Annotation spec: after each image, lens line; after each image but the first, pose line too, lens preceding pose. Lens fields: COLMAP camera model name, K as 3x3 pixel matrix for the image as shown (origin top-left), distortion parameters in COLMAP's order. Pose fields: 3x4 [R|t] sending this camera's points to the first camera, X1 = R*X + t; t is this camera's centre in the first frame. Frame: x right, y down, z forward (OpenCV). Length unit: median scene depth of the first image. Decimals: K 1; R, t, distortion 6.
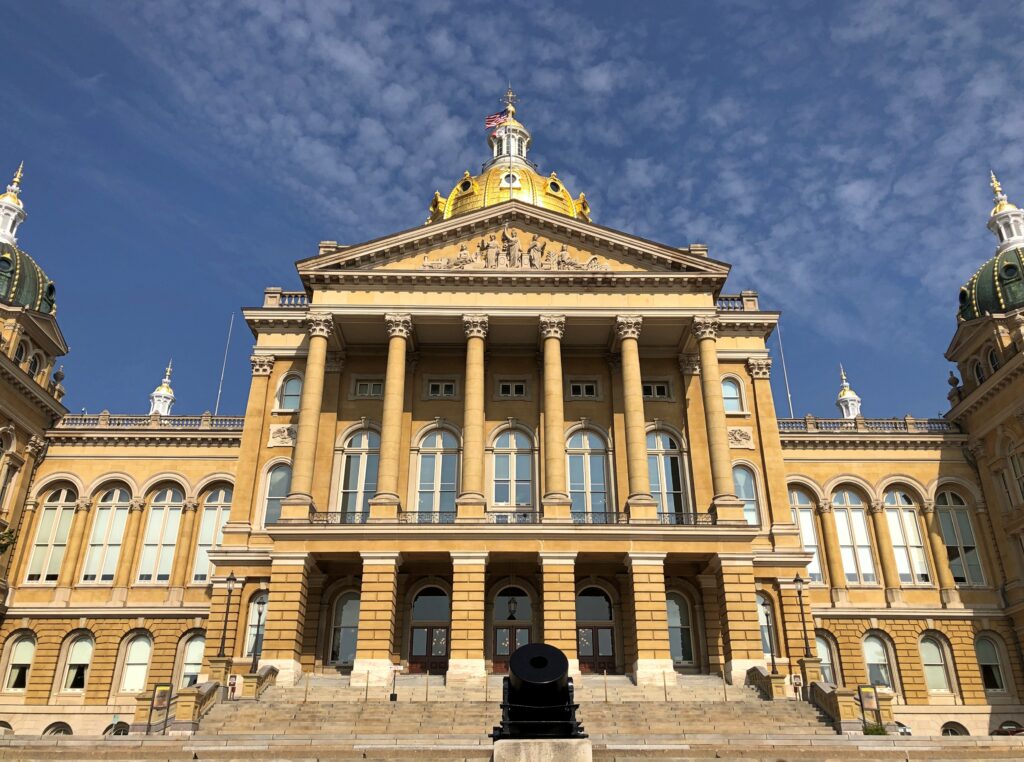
lens RADIAL K [[838.4, 0, 519.6], [0, 838.4, 374.9], [0, 0, 1]] dist [0.024456, -0.035741]
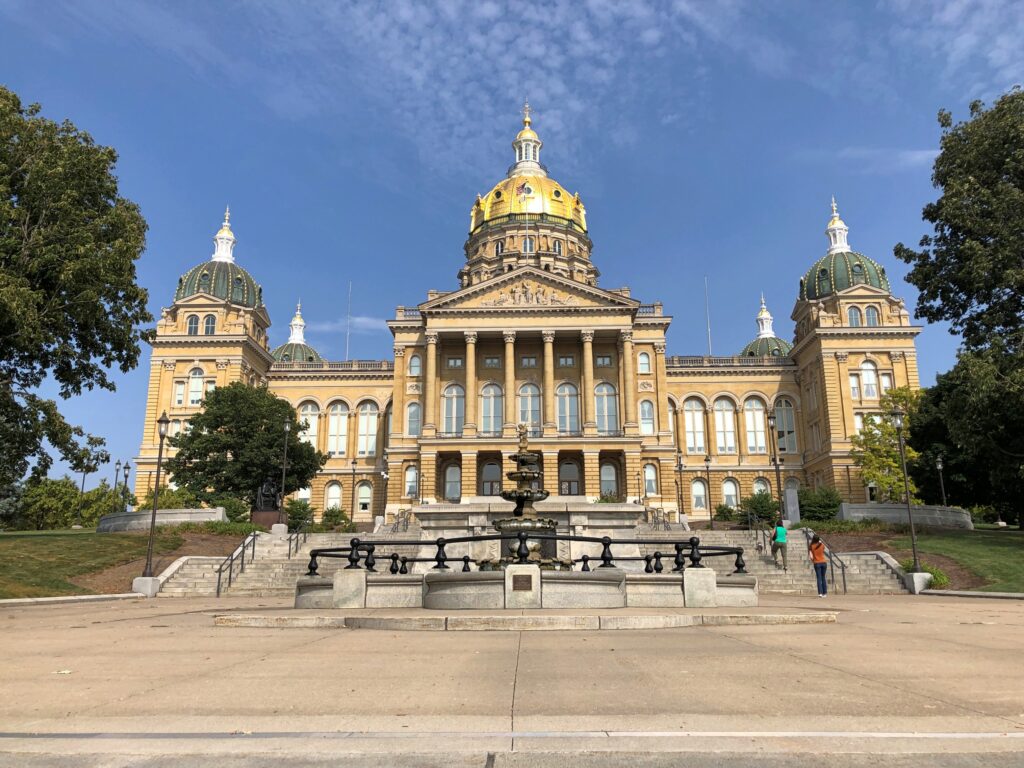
lens RADIAL K [[838.4, 0, 509.4], [0, 838.4, 386.0], [0, 0, 1]] dist [0.024456, -0.035741]
pose [[0.998788, -0.014106, -0.047156, 0.037118], [0.023683, 0.977587, 0.209195, -0.340679], [0.043149, -0.210059, 0.976736, -0.914078]]
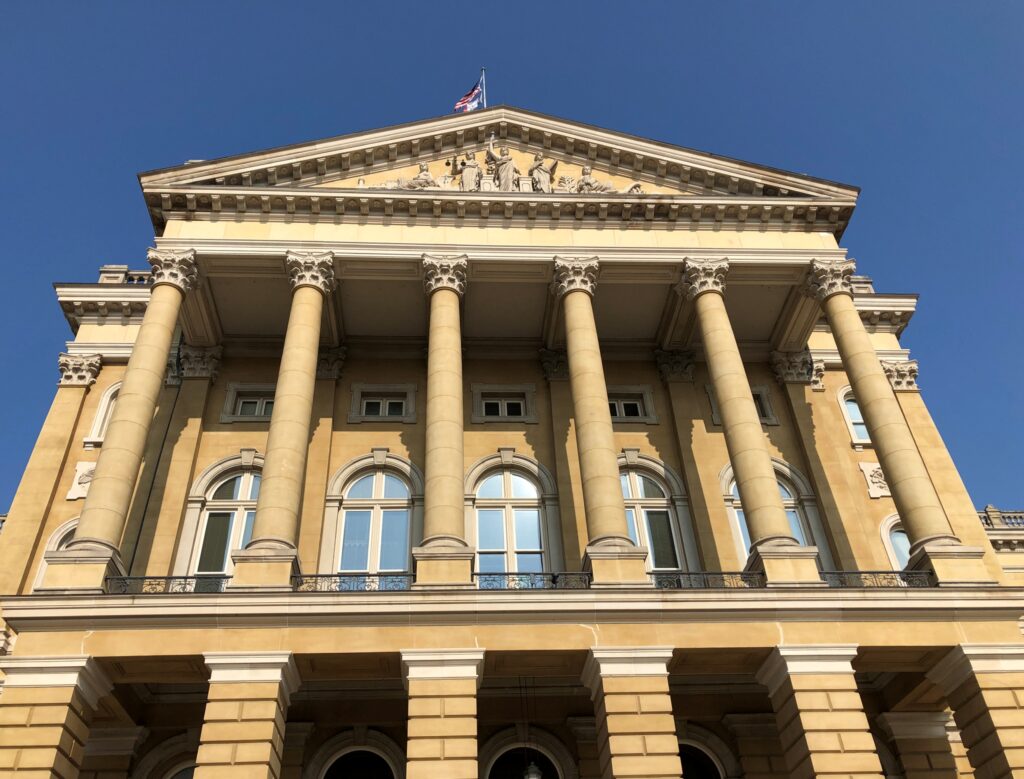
lens RADIAL K [[863.7, 0, 497.2], [0, 863.7, 392.3], [0, 0, 1]] dist [-0.005932, 0.014973]
pose [[0.998885, -0.004424, 0.047004, -0.043102], [0.014937, 0.974070, -0.225751, 0.149556], [-0.044786, 0.226202, 0.973050, 0.416492]]
